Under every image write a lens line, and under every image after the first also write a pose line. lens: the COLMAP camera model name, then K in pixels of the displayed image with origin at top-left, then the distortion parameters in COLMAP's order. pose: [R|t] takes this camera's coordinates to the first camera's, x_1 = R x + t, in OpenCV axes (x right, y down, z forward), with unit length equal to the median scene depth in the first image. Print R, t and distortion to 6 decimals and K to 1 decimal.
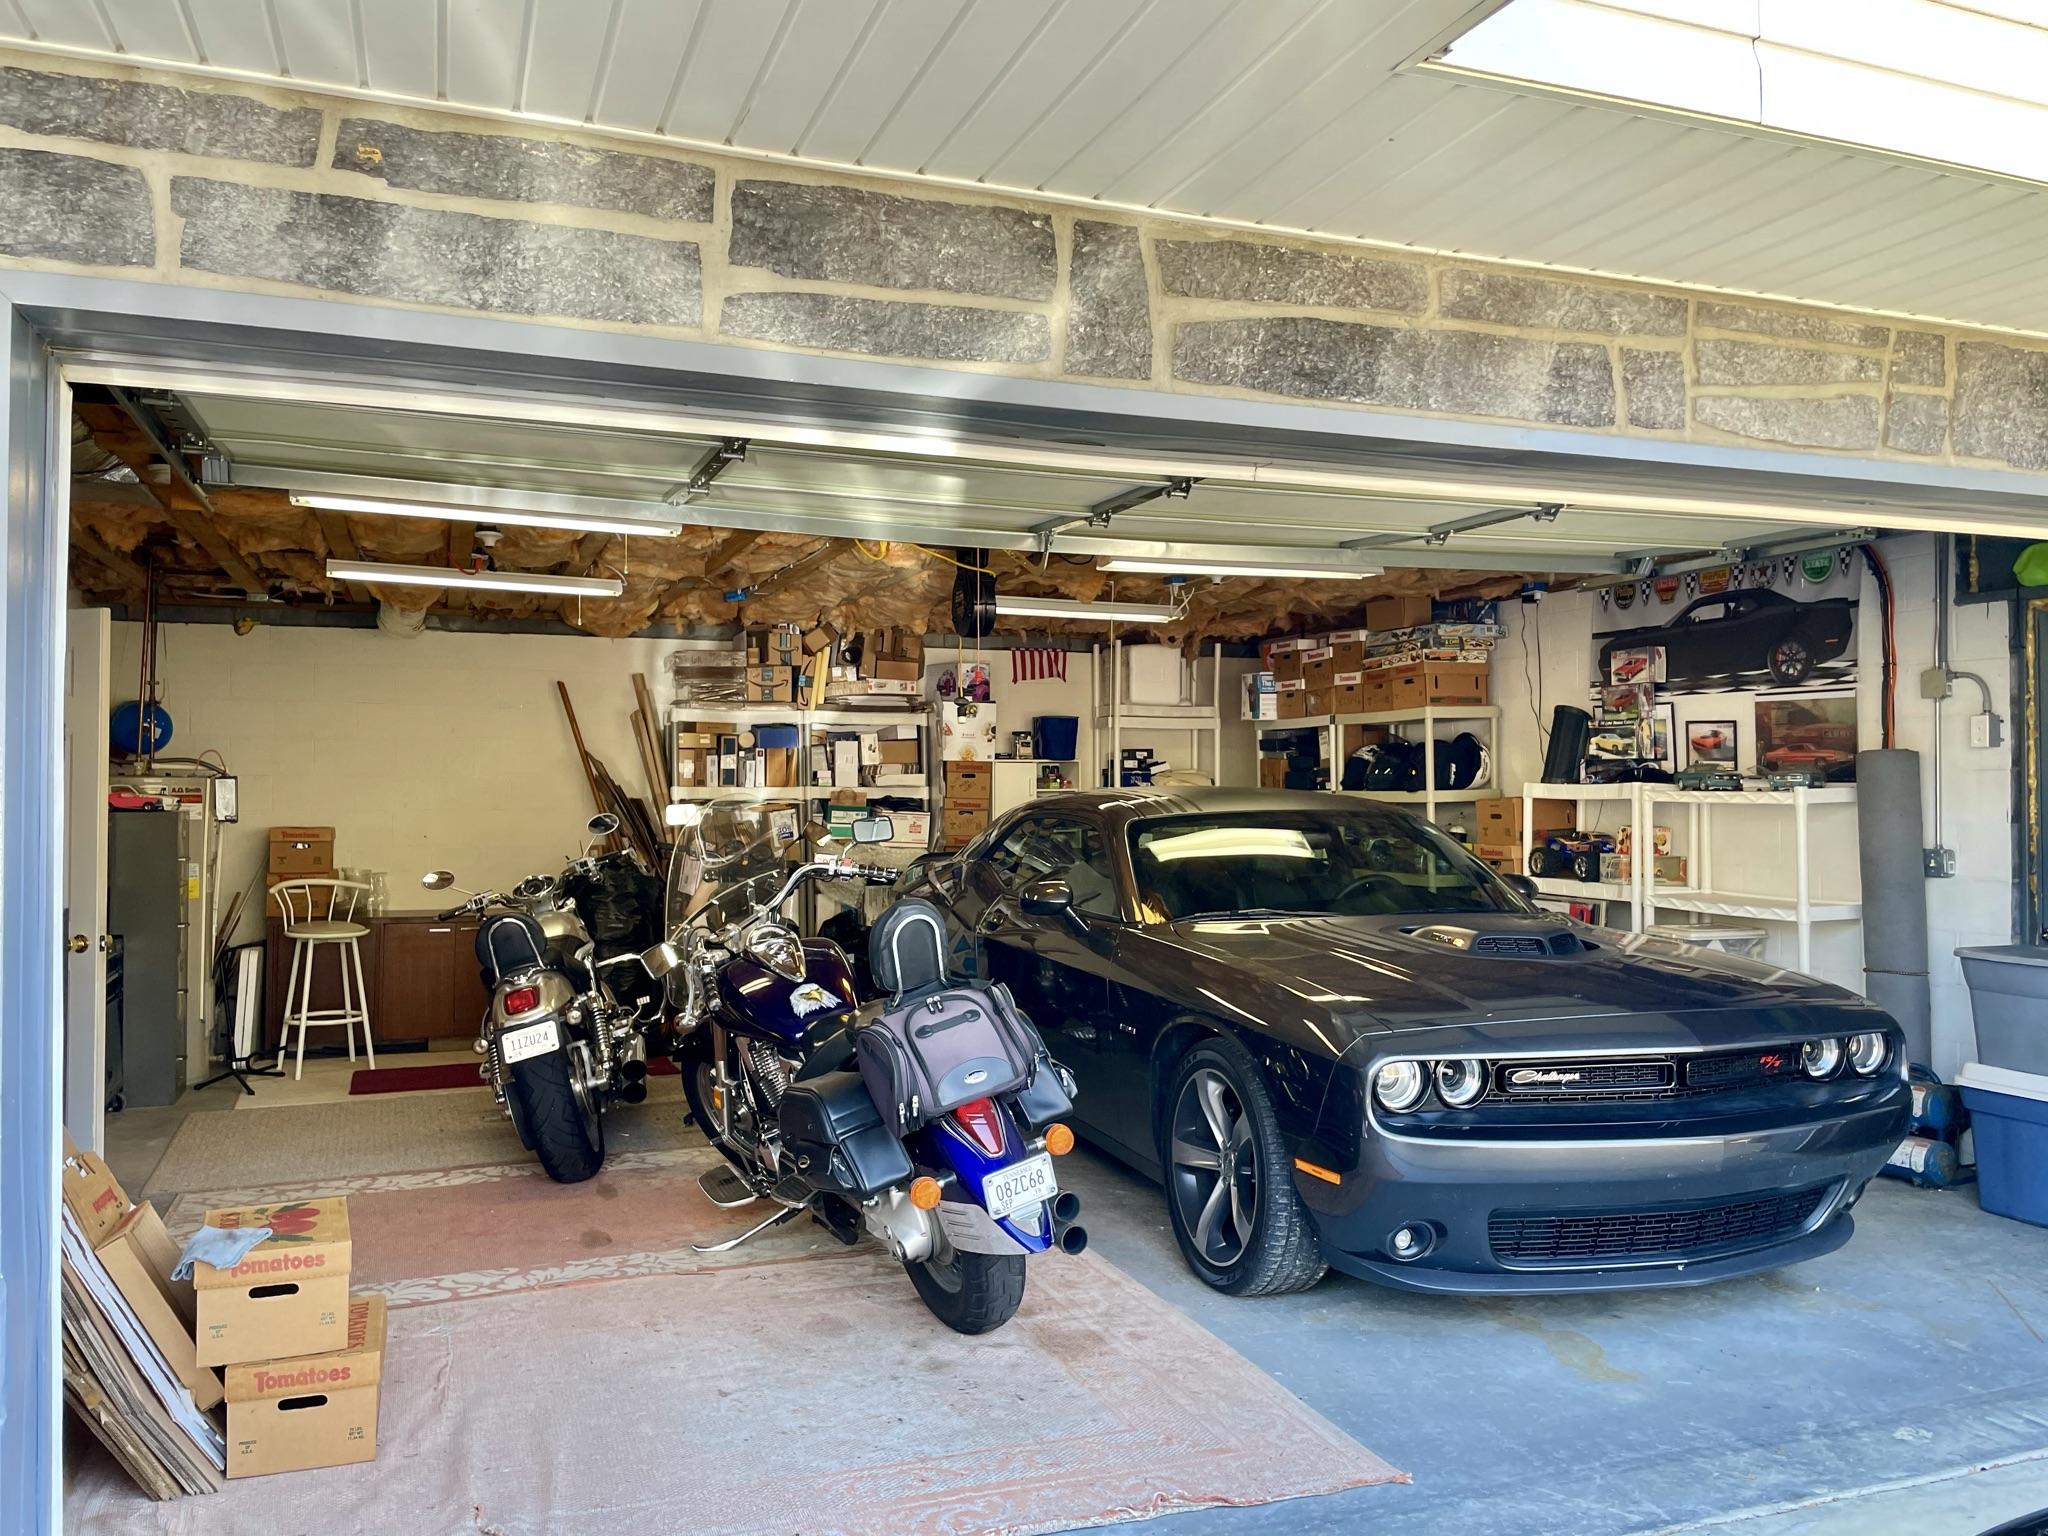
lens RADIAL K [[1562.0, 0, 1022.9], [0, 1562.0, 765.4], [0, 0, 1]] dist [0.080222, -0.105010]
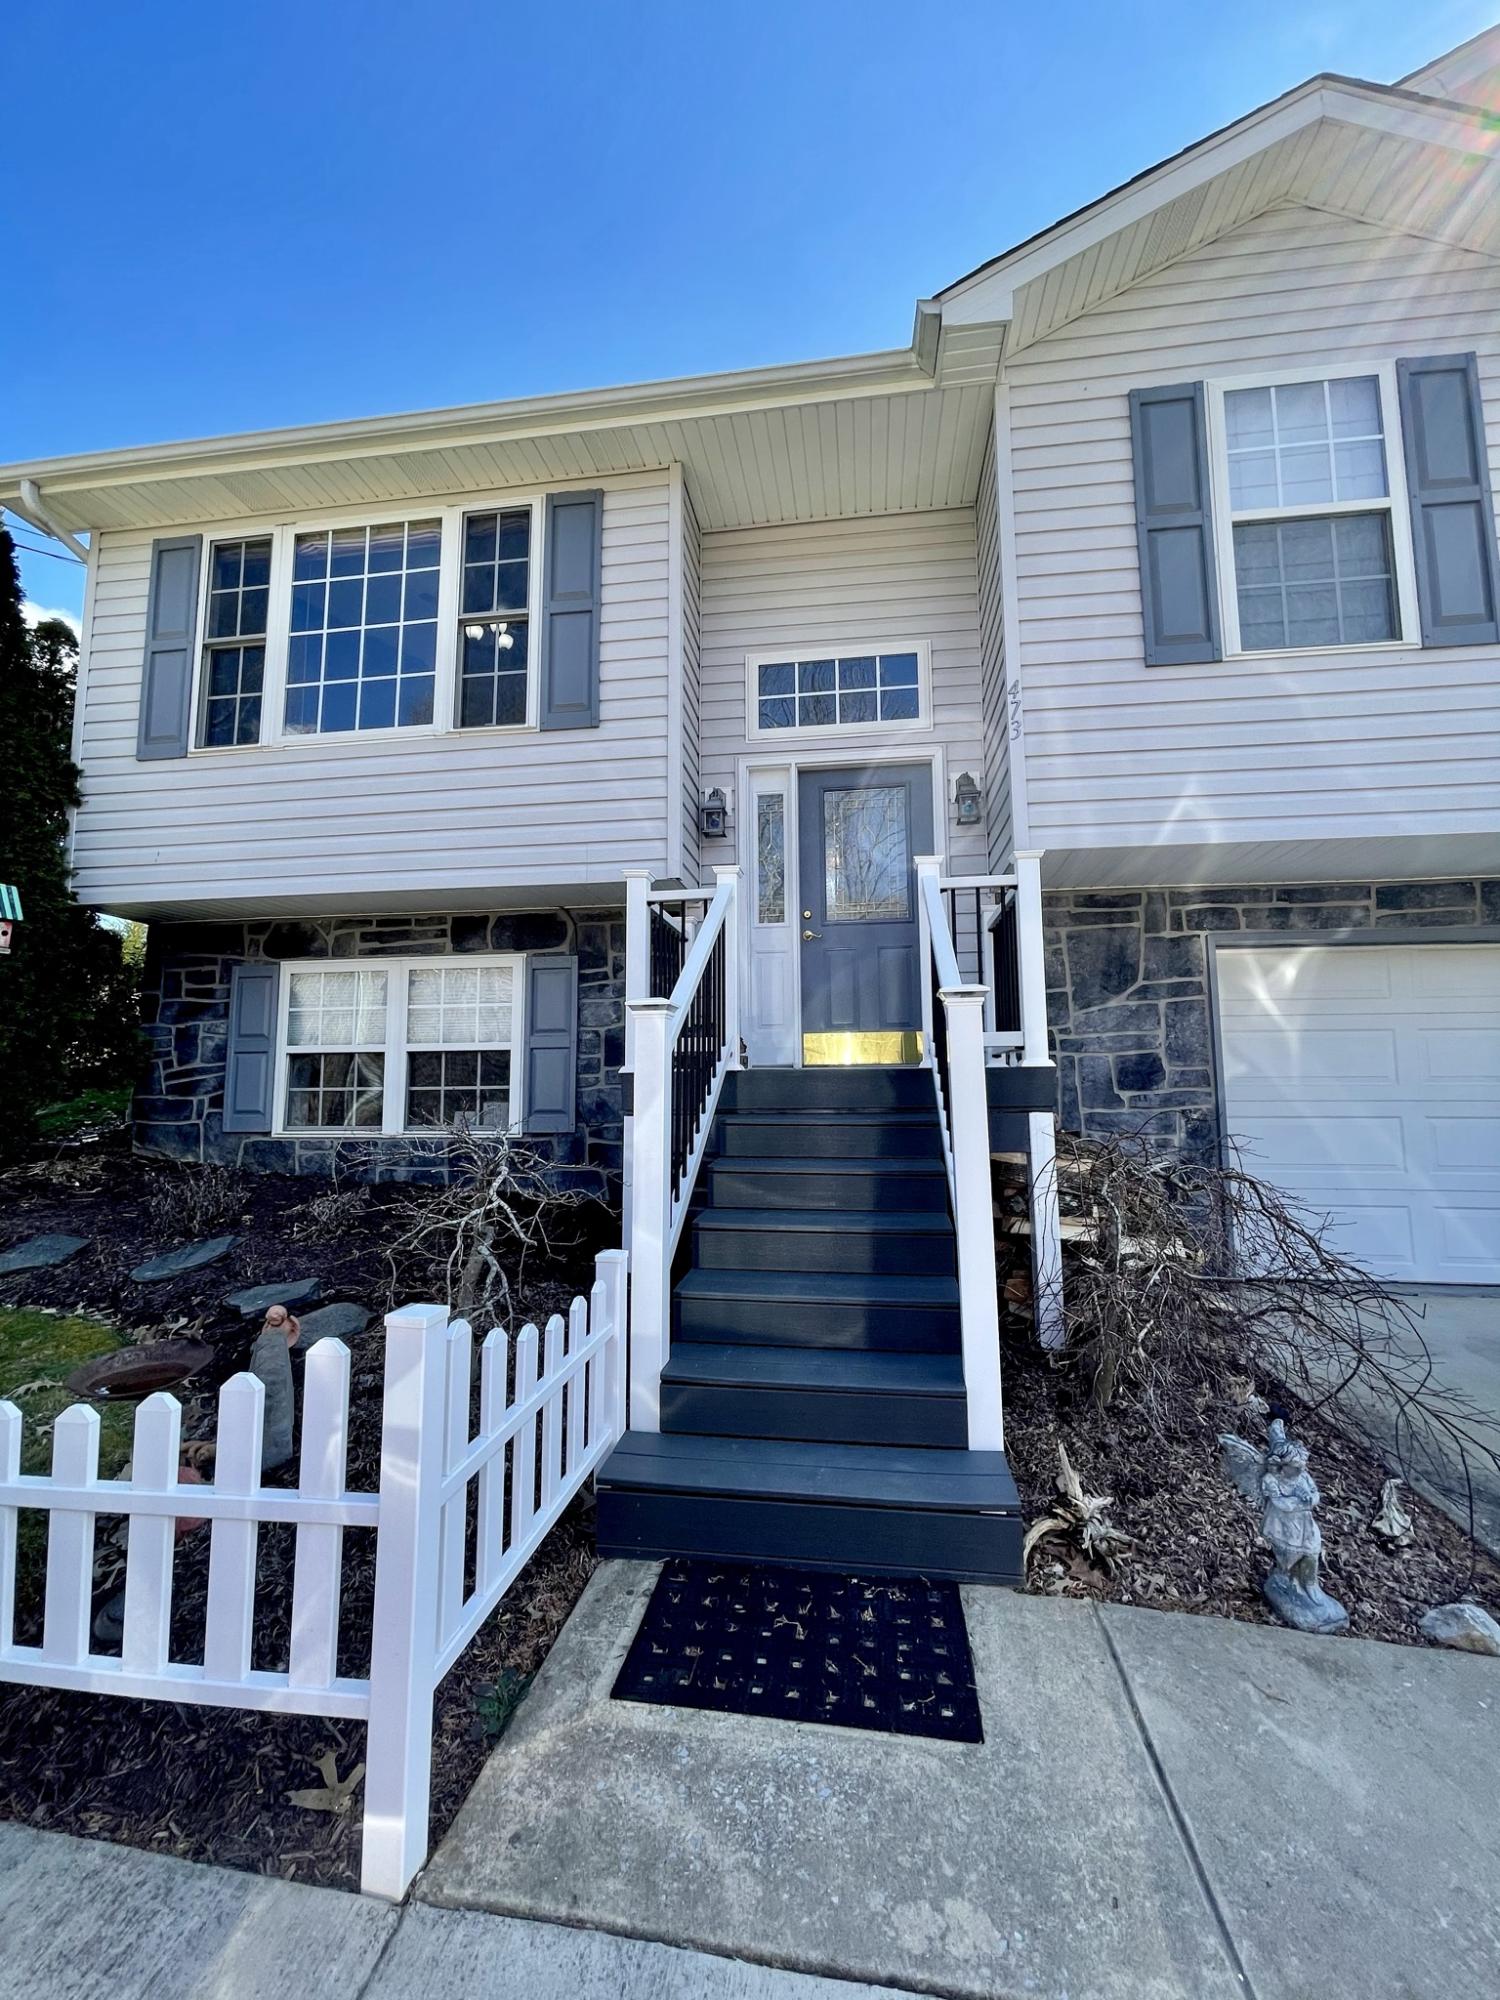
lens RADIAL K [[812.0, 0, 751.3], [0, 812.0, 997.3], [0, 0, 1]] dist [-0.002727, 0.001437]
pose [[0.876699, -0.051920, -0.478230, -0.601370], [0.006738, 0.995386, -0.095715, 0.081150], [0.480993, 0.080691, 0.873003, -1.493431]]
